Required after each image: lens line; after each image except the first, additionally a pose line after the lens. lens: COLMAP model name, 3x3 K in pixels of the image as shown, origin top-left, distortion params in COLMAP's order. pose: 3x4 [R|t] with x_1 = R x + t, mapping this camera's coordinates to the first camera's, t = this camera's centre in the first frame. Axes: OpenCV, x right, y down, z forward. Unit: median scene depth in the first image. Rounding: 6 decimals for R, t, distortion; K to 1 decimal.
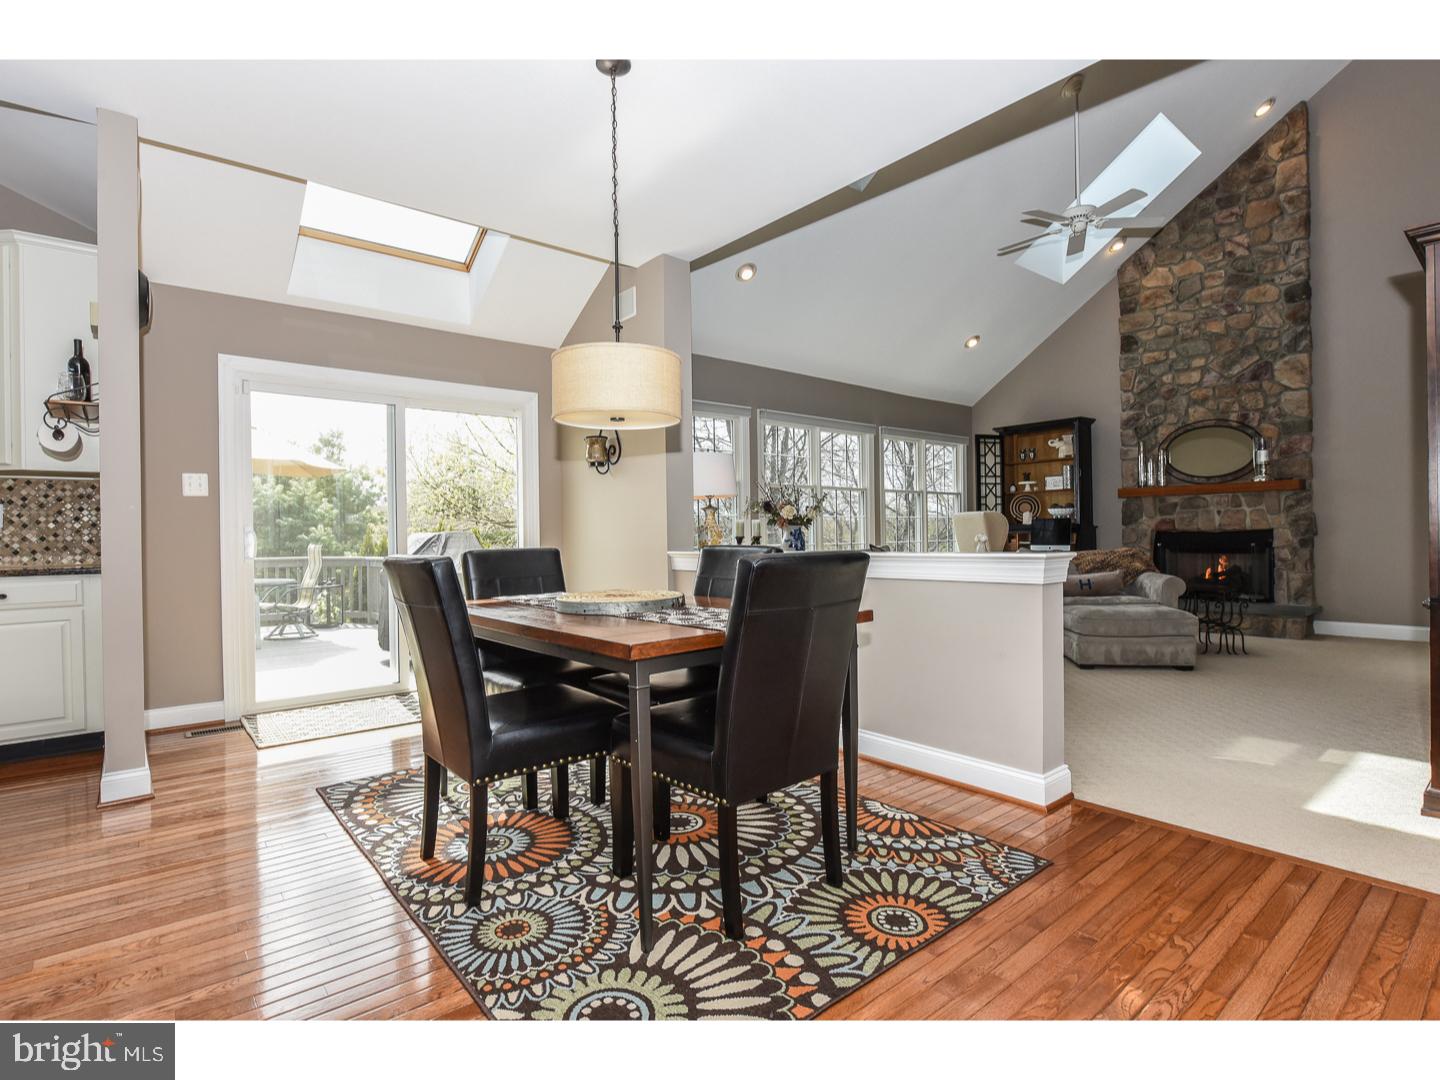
lens RADIAL K [[727.2, 0, 721.5], [0, 727.2, 535.3], [0, 0, 1]] dist [-0.006166, -0.001358]
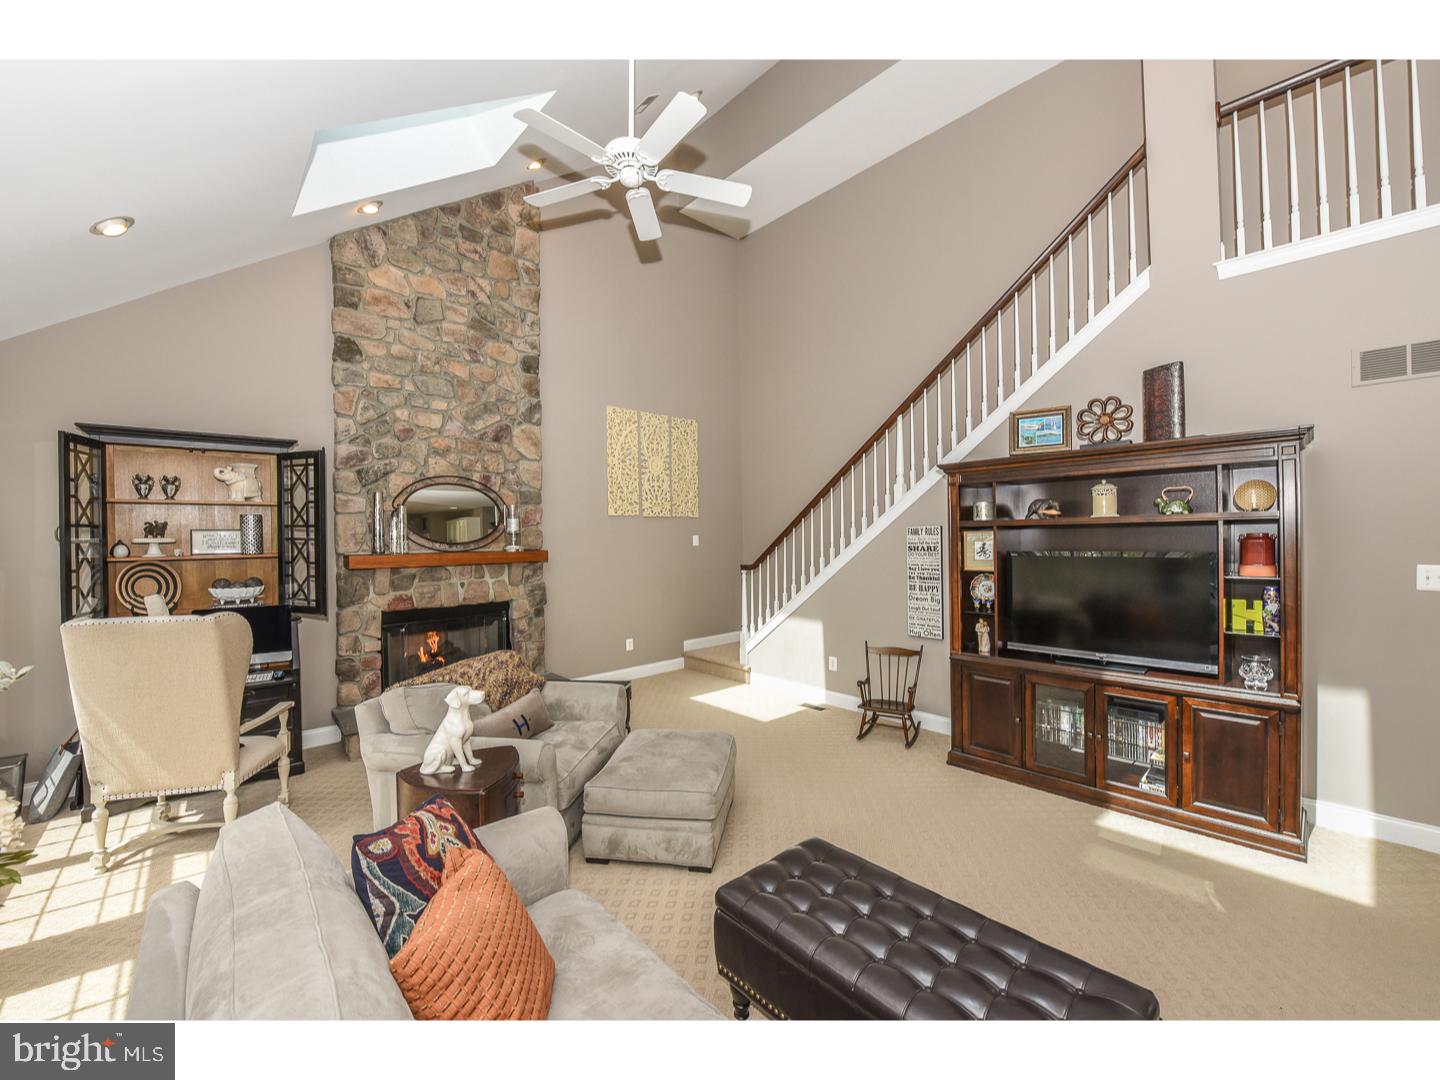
lens RADIAL K [[578.6, 0, 720.2], [0, 578.6, 542.3], [0, 0, 1]] dist [-0.017272, -0.001263]
pose [[-0.061268, 0.007966, 0.998090, -0.019024], [0.019908, 0.999779, -0.006757, -0.072721], [-0.997923, 0.019456, -0.061413, 0.747198]]
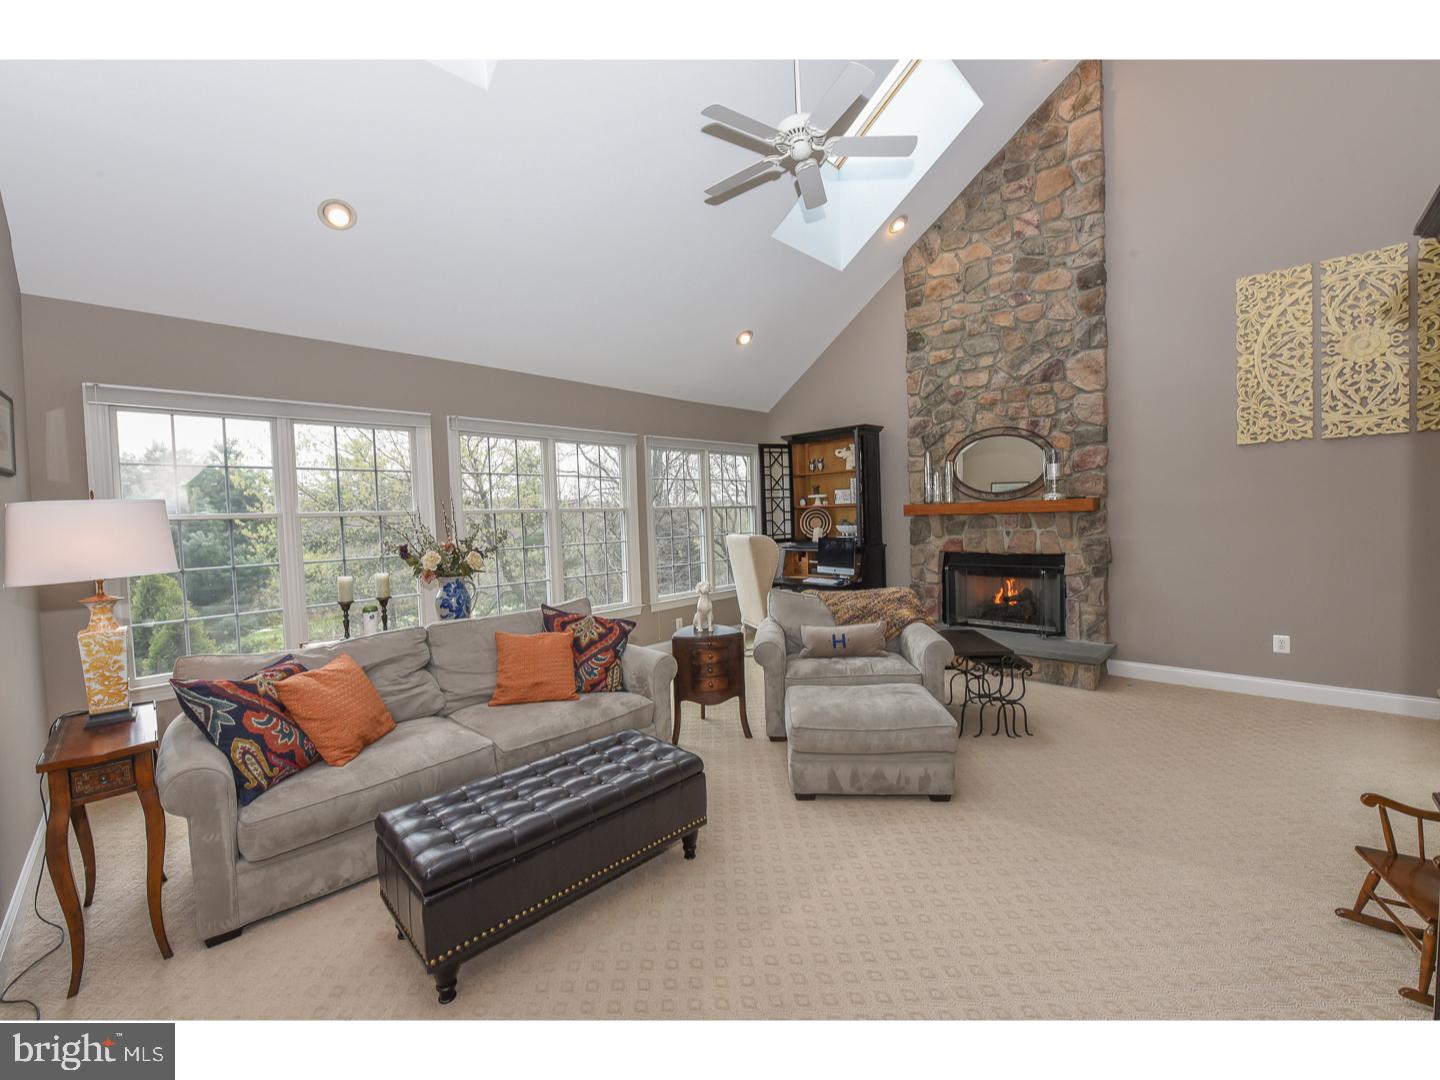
lens RADIAL K [[578.6, 0, 719.0], [0, 578.6, 538.8], [0, 0, 1]] dist [-0.017272, -0.001263]
pose [[0.994479, -0.023256, 0.102323, 0.270075], [0.019428, 0.999079, 0.038247, -0.059461], [-0.103119, -0.036048, 0.994016, 0.346677]]
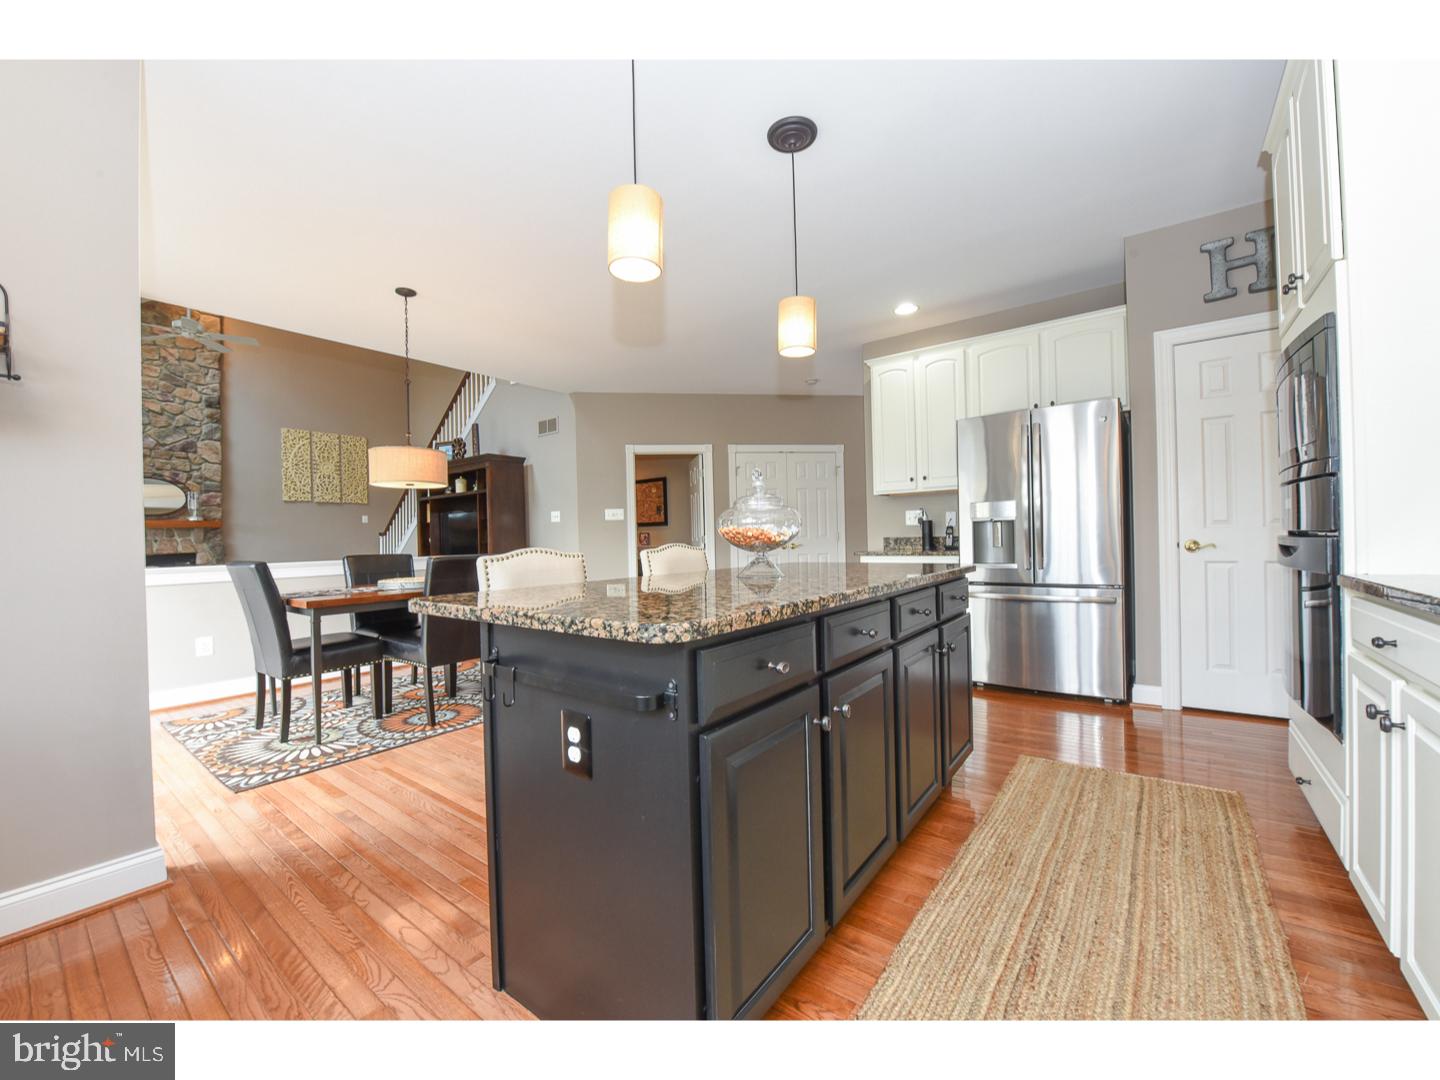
lens RADIAL K [[578.6, 0, 718.8], [0, 578.6, 542.7], [0, 0, 1]] dist [-0.017272, -0.001263]
pose [[-0.231002, 0.014074, 0.972852, -0.622078], [0.026463, 0.999616, -0.008178, 0.009036], [-0.972593, 0.023855, -0.231285, 0.211426]]
